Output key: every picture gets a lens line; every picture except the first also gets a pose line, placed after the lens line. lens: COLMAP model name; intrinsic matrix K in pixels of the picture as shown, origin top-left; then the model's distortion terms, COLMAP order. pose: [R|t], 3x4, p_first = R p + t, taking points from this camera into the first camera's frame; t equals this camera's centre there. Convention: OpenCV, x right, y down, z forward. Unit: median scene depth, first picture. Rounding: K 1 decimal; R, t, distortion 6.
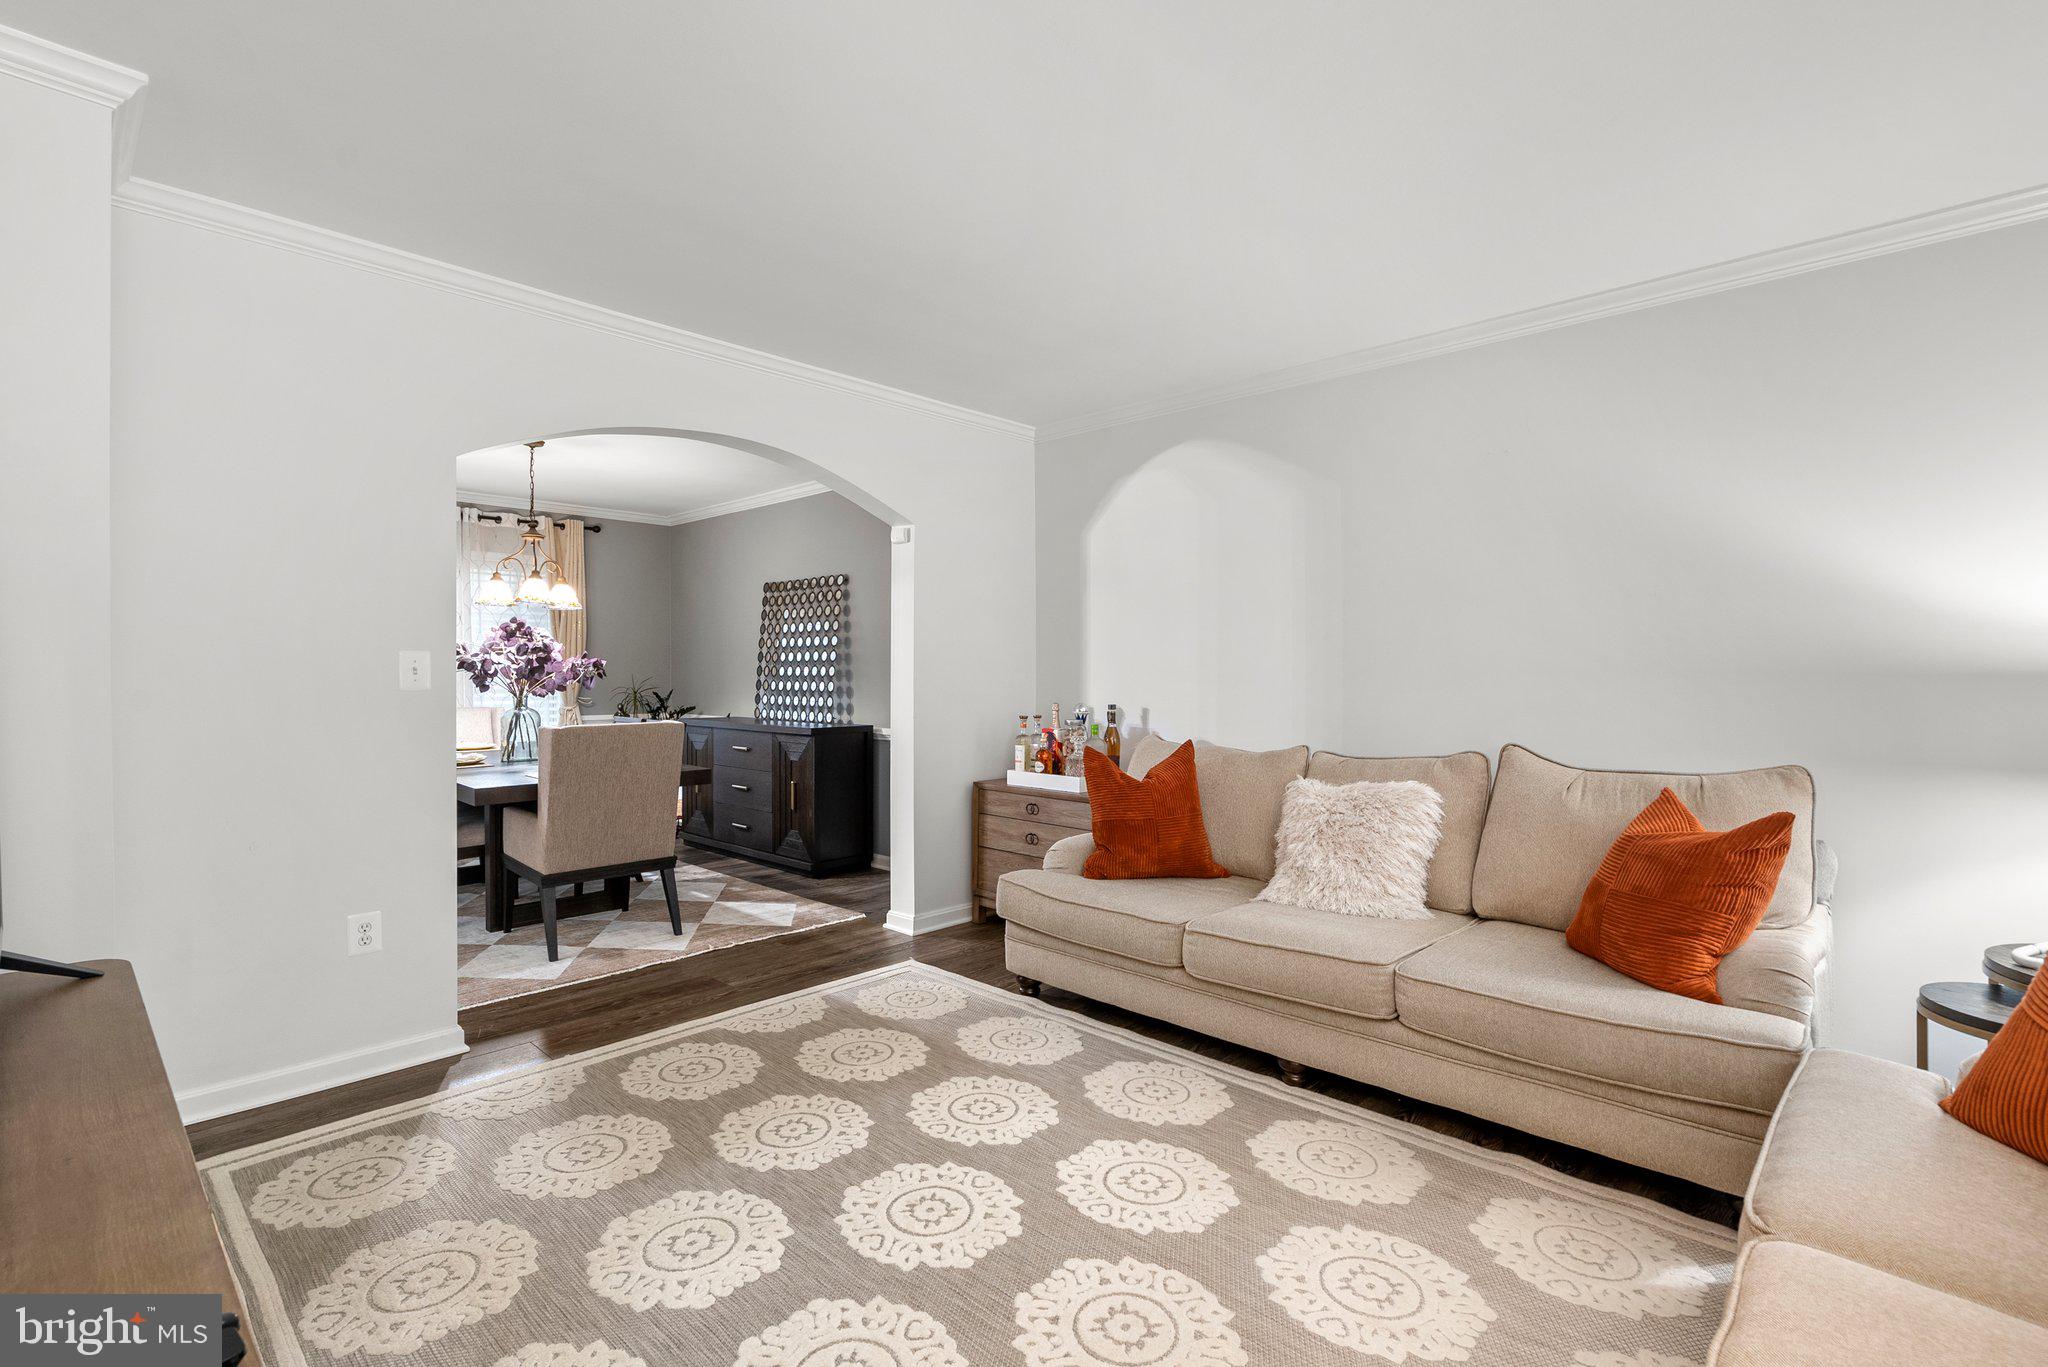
lens RADIAL K [[939.5, 0, 1021.5], [0, 939.5, 686.6], [0, 0, 1]] dist [-0.001246, -0.000058]
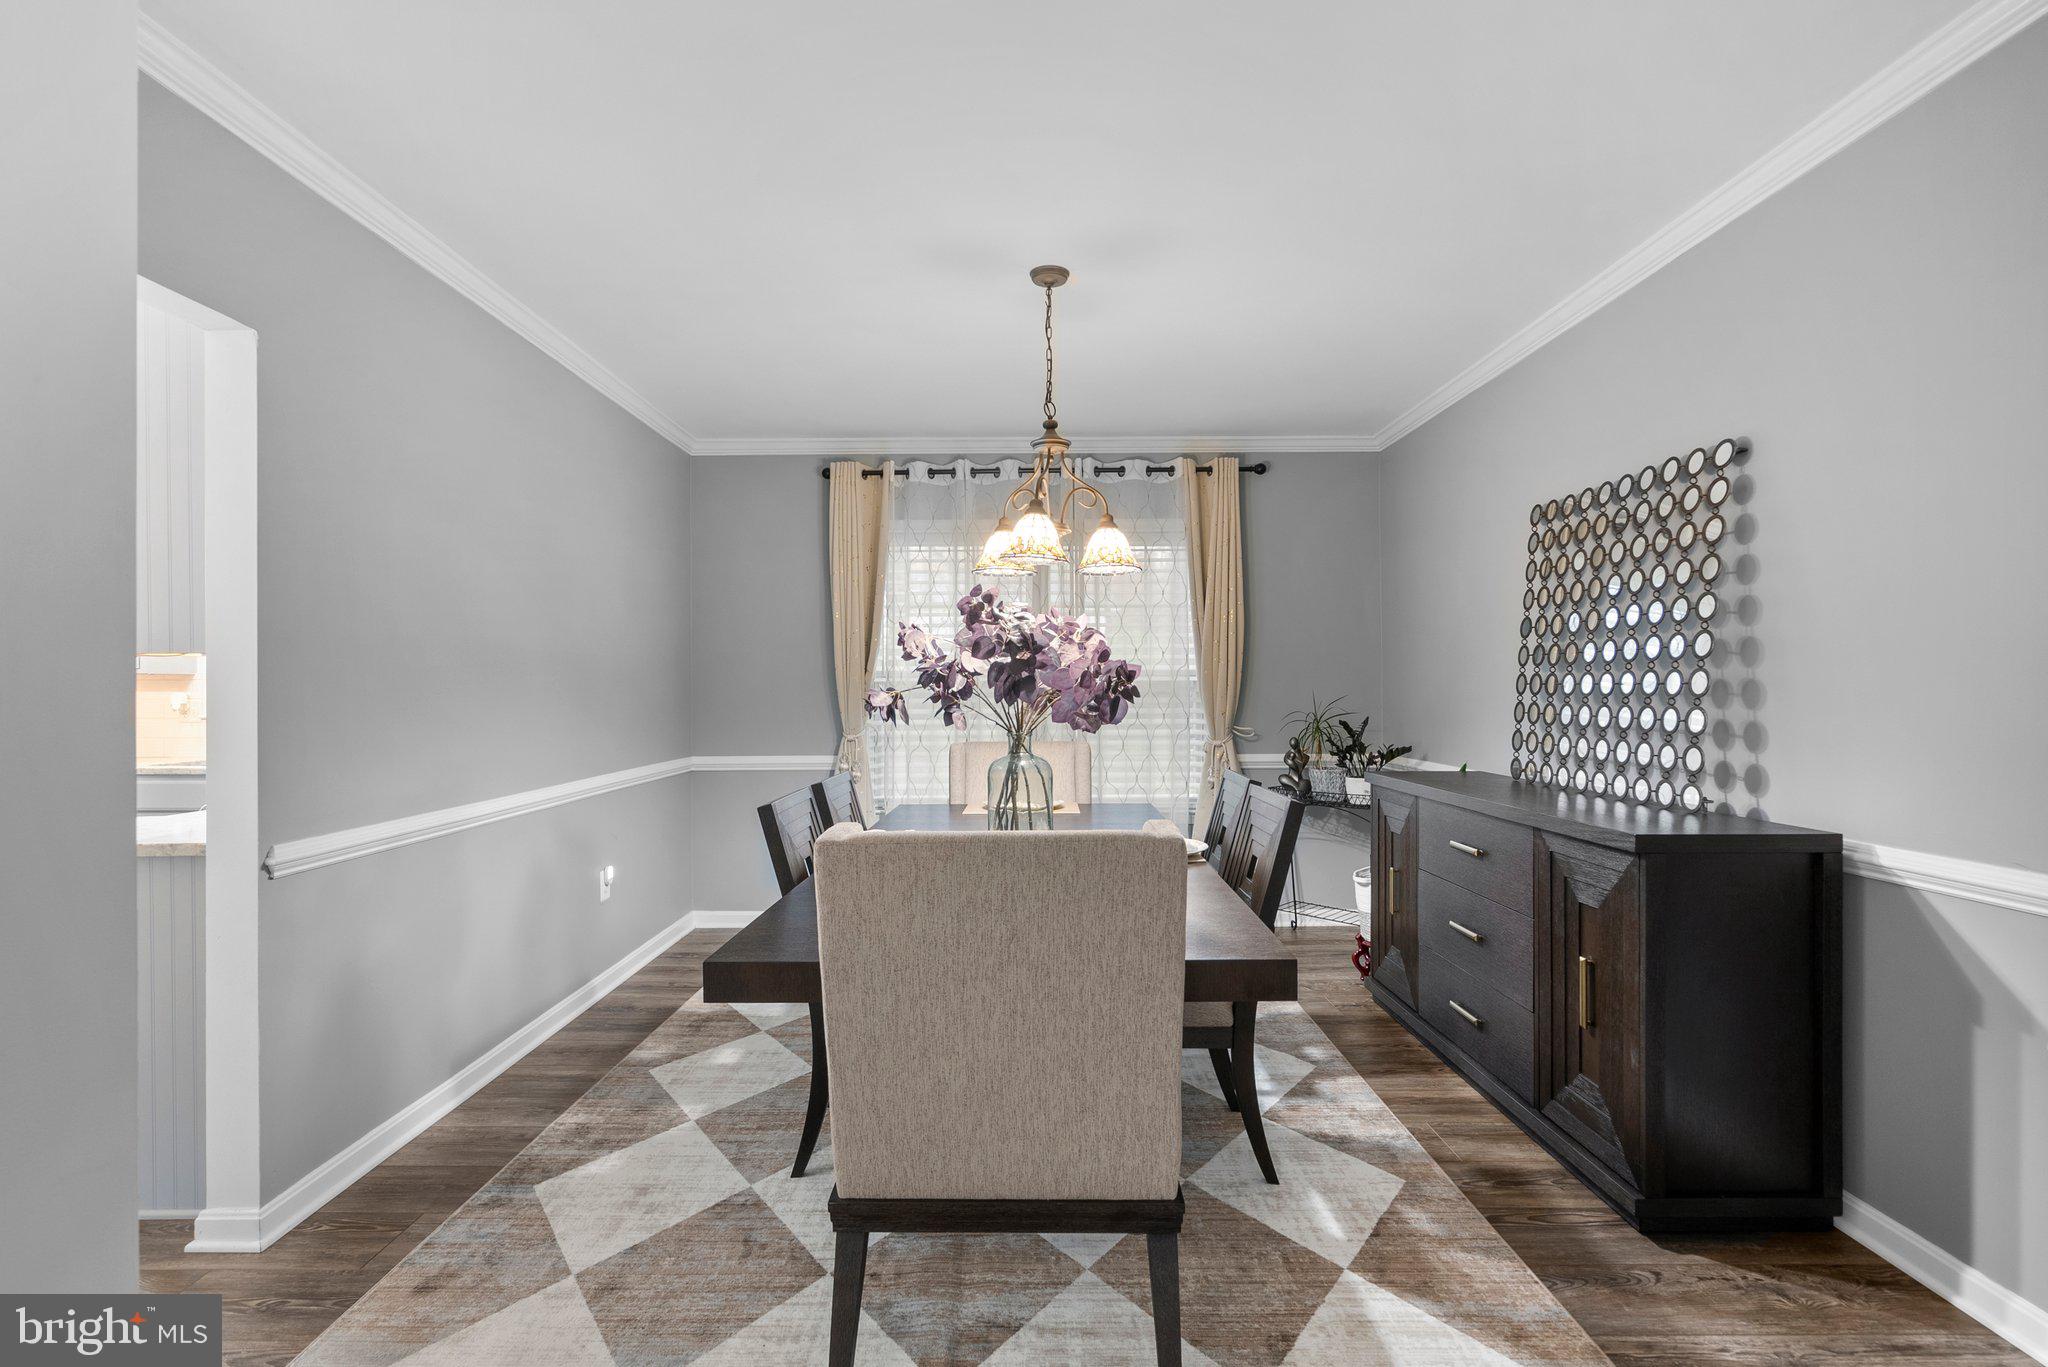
lens RADIAL K [[939.5, 0, 1021.5], [0, 939.5, 686.6], [0, 0, 1]] dist [-0.001246, -0.000058]
pose [[0.683483, -0.006697, -0.729936, -0.105894], [-0.005510, 0.999882, -0.014333, -0.007268], [0.729946, 0.013818, 0.683365, 0.508907]]
